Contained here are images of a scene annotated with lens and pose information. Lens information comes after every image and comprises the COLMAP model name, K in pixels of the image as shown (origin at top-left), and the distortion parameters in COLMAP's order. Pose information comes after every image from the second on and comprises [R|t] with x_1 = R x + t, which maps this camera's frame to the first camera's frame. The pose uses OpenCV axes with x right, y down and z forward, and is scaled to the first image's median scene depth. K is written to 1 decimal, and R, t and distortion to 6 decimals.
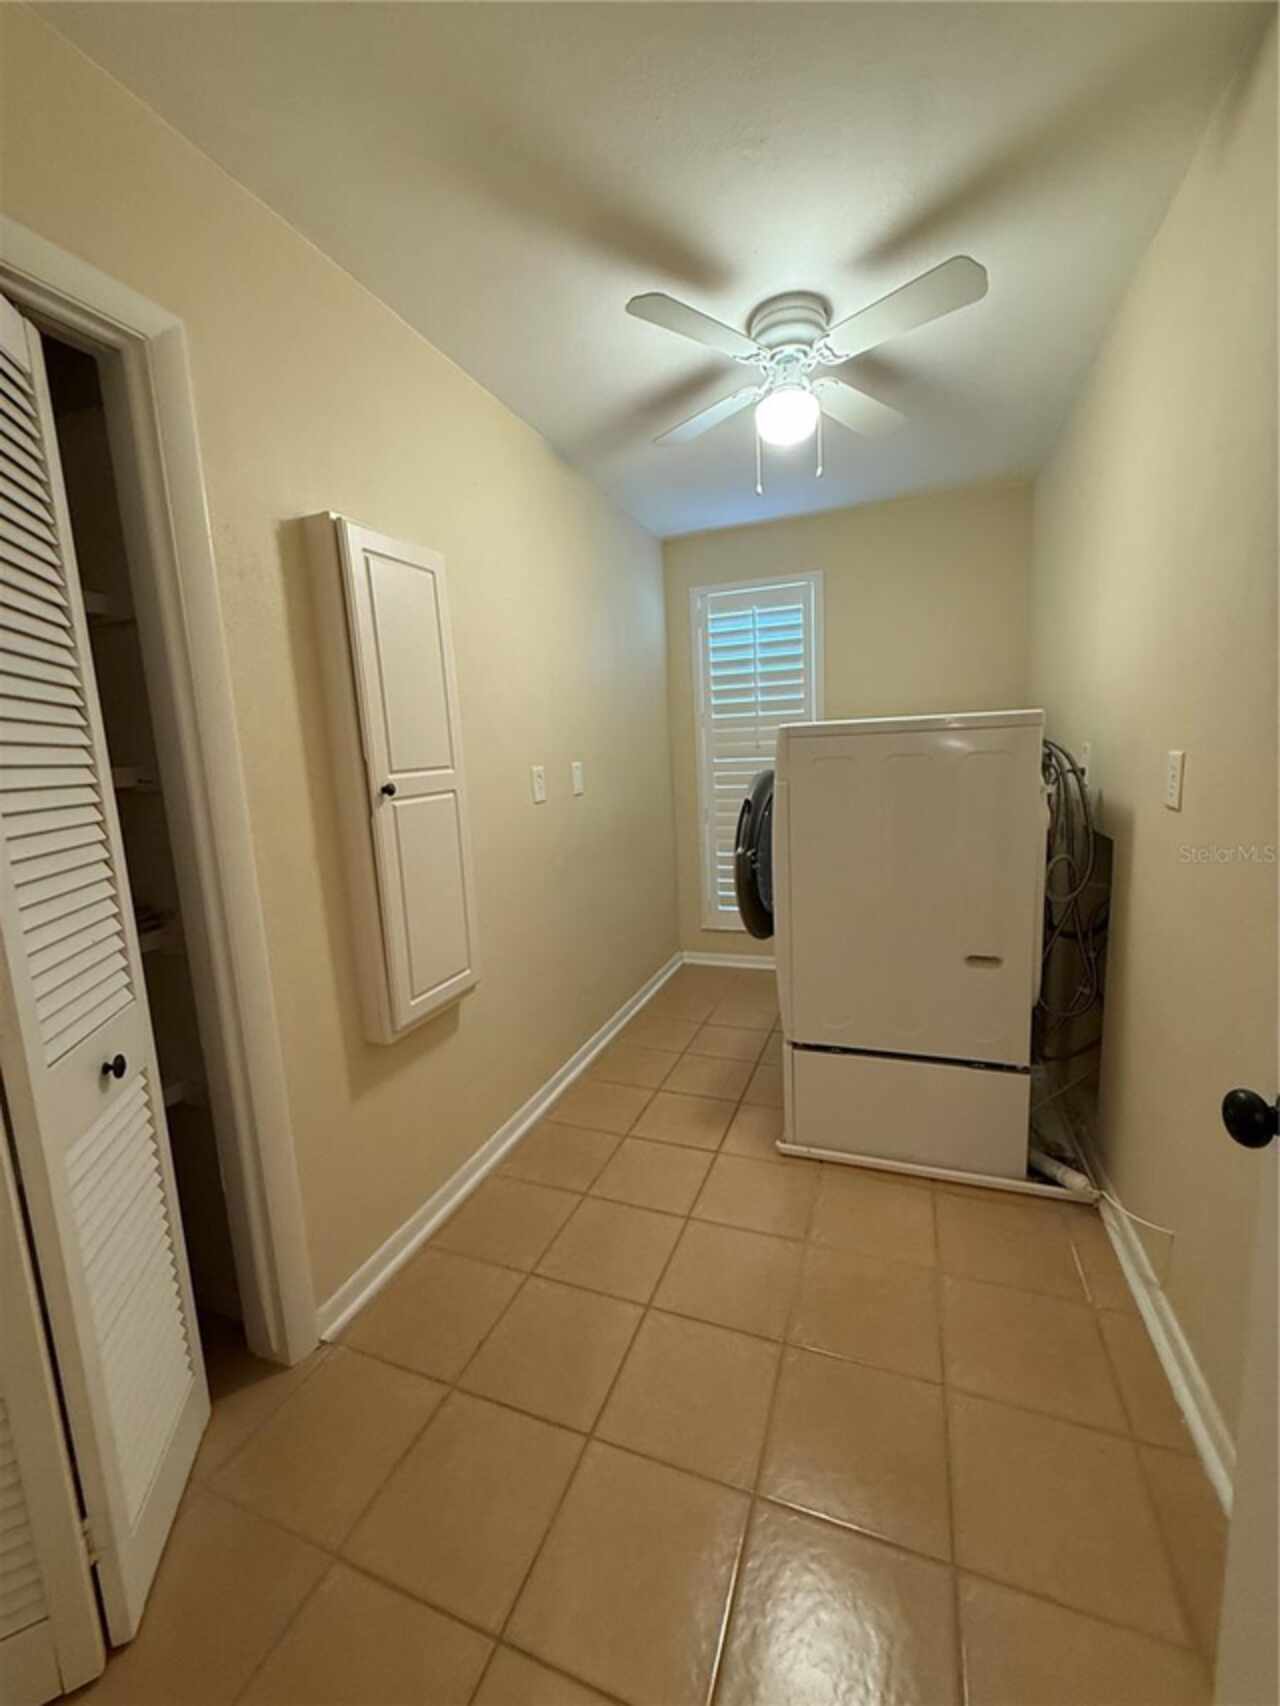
lens RADIAL K [[684.8, 0, 642.1], [0, 684.8, 847.7], [0, 0, 1]] dist [-0.001910, 0.000873]
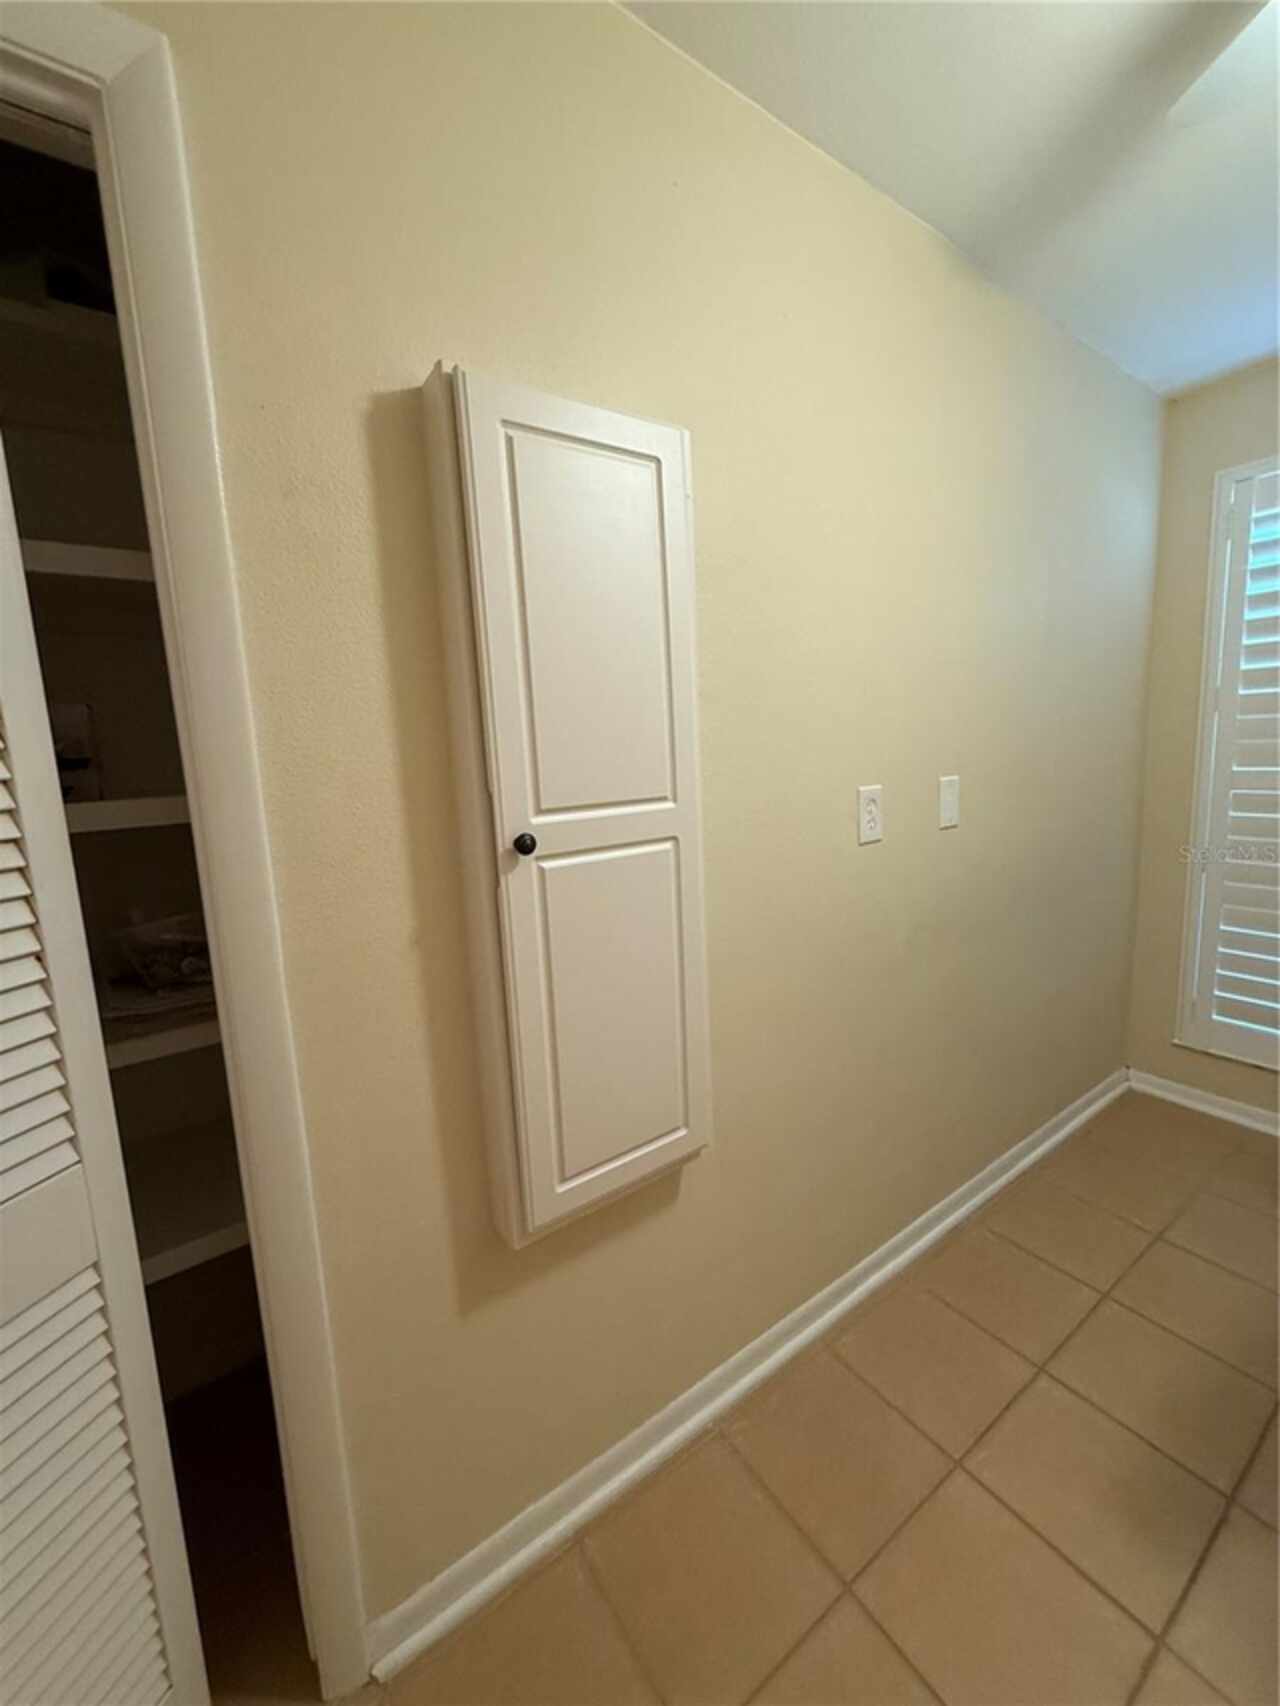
lens RADIAL K [[684.8, 0, 638.9], [0, 684.8, 854.1], [0, 0, 1]] dist [-0.001910, 0.000873]
pose [[0.829658, 0.092717, -0.550519, 0.028276], [-0.076202, 0.995691, 0.052852, -0.103094], [0.553047, -0.001898, 0.833148, 0.515589]]
